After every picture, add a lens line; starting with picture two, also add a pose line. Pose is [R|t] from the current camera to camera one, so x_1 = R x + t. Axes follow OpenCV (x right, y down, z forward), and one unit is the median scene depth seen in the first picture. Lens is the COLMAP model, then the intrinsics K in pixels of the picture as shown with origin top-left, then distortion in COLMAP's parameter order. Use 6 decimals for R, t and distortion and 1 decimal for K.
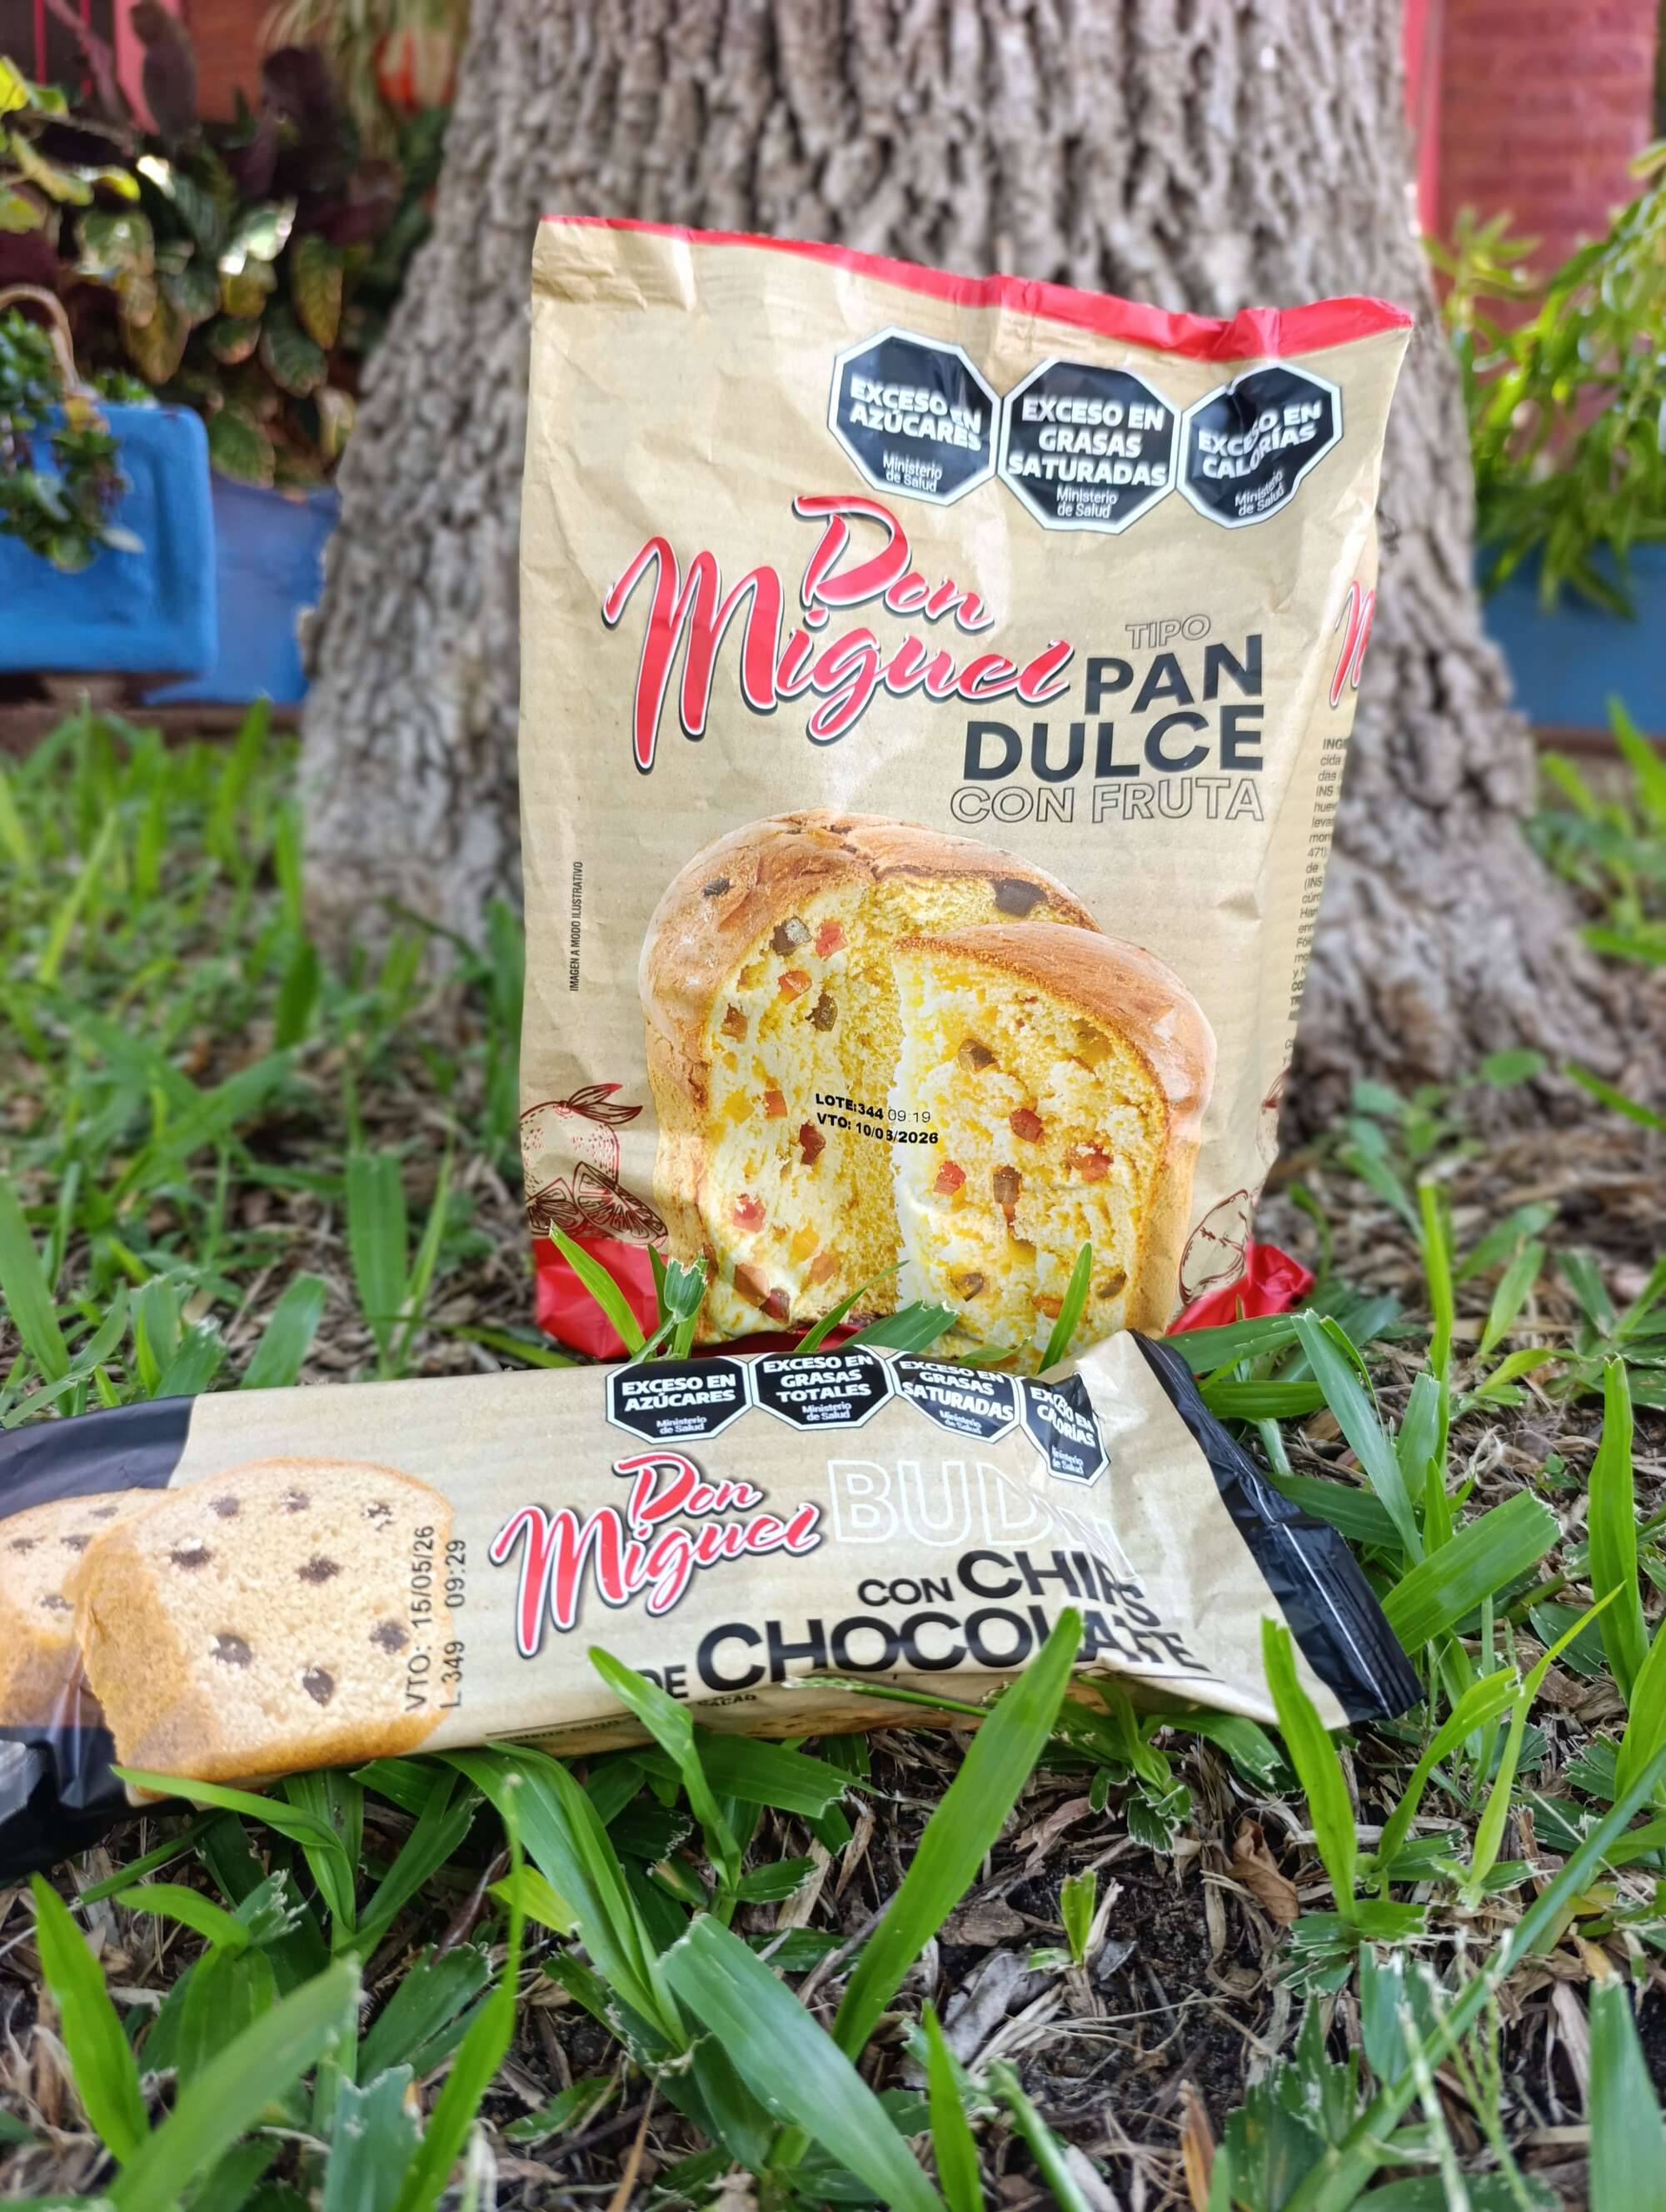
lens RADIAL K [[1501.0, 0, 816.7], [0, 1501.0, 1061.7], [0, 0, 1]] dist [-0.005997, -0.002644]
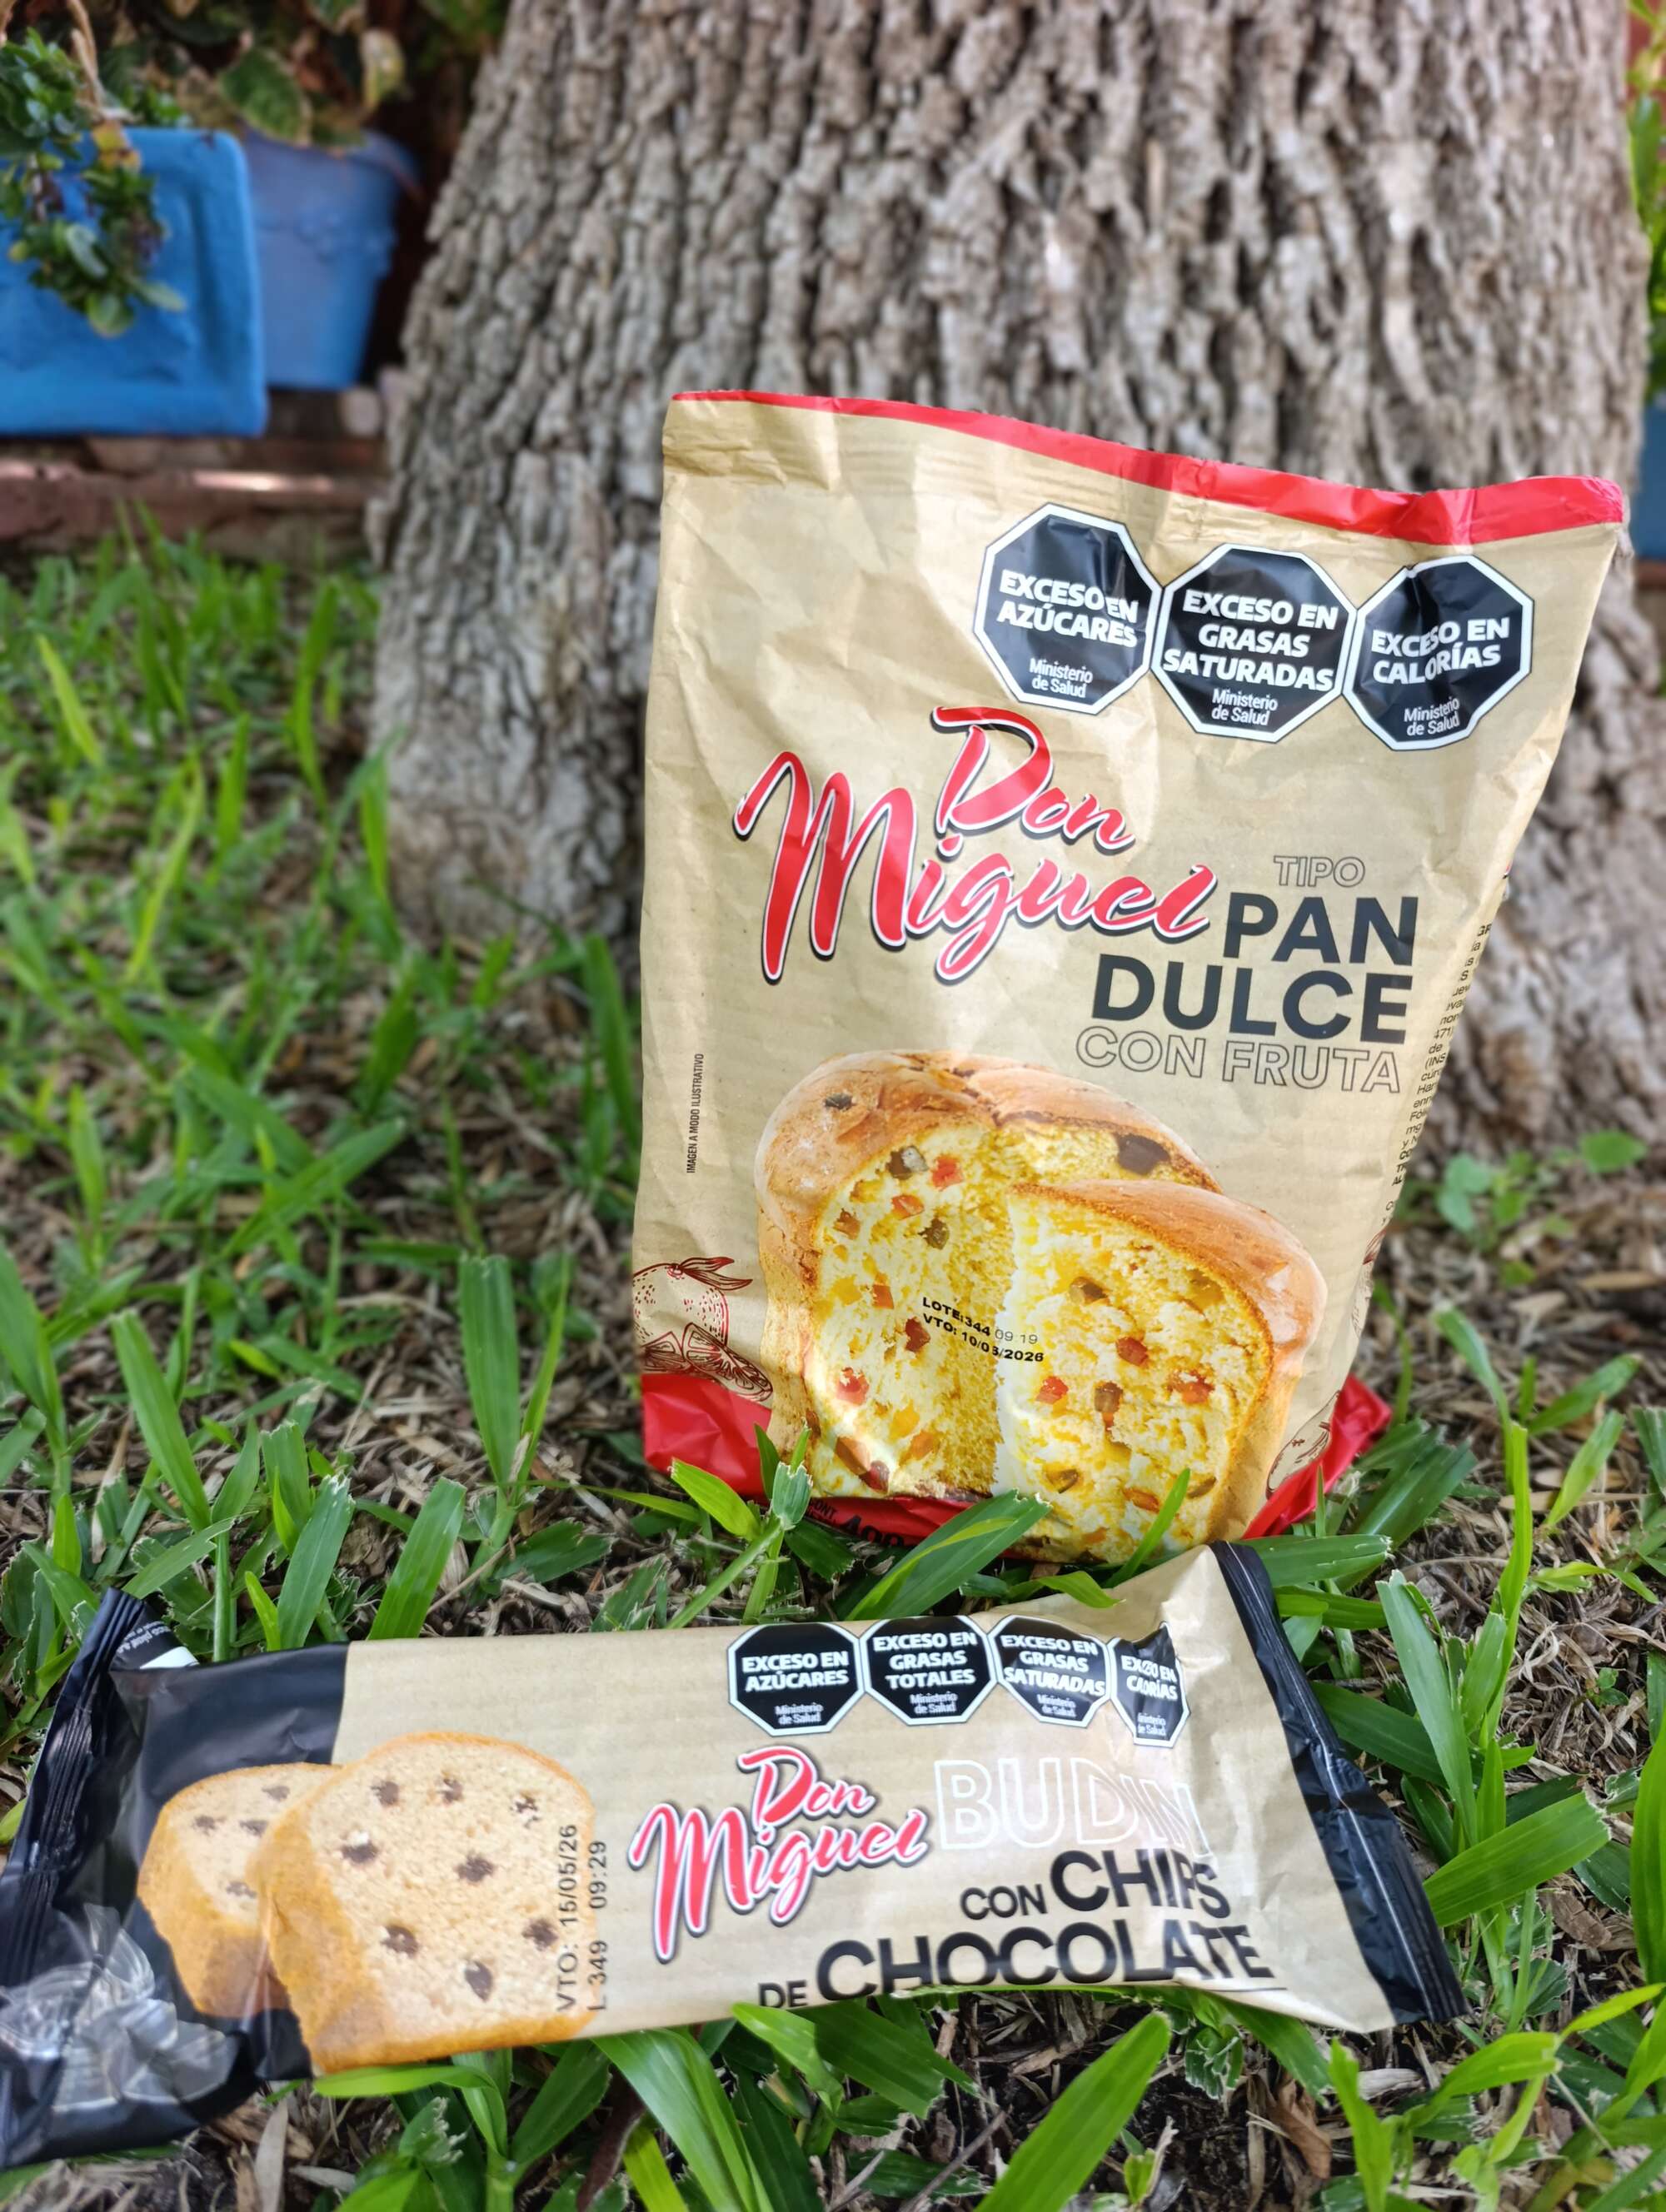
lens RADIAL K [[1466.4, 0, 833.0], [0, 1466.4, 1106.0], [0, 0, 1]] dist [0.007595, -0.006452]
pose [[0.999006, 0.040928, -0.017678, -0.052568], [-0.036327, 0.977154, 0.209405, -0.327601], [0.025844, -0.208555, 0.977669, 0.046582]]
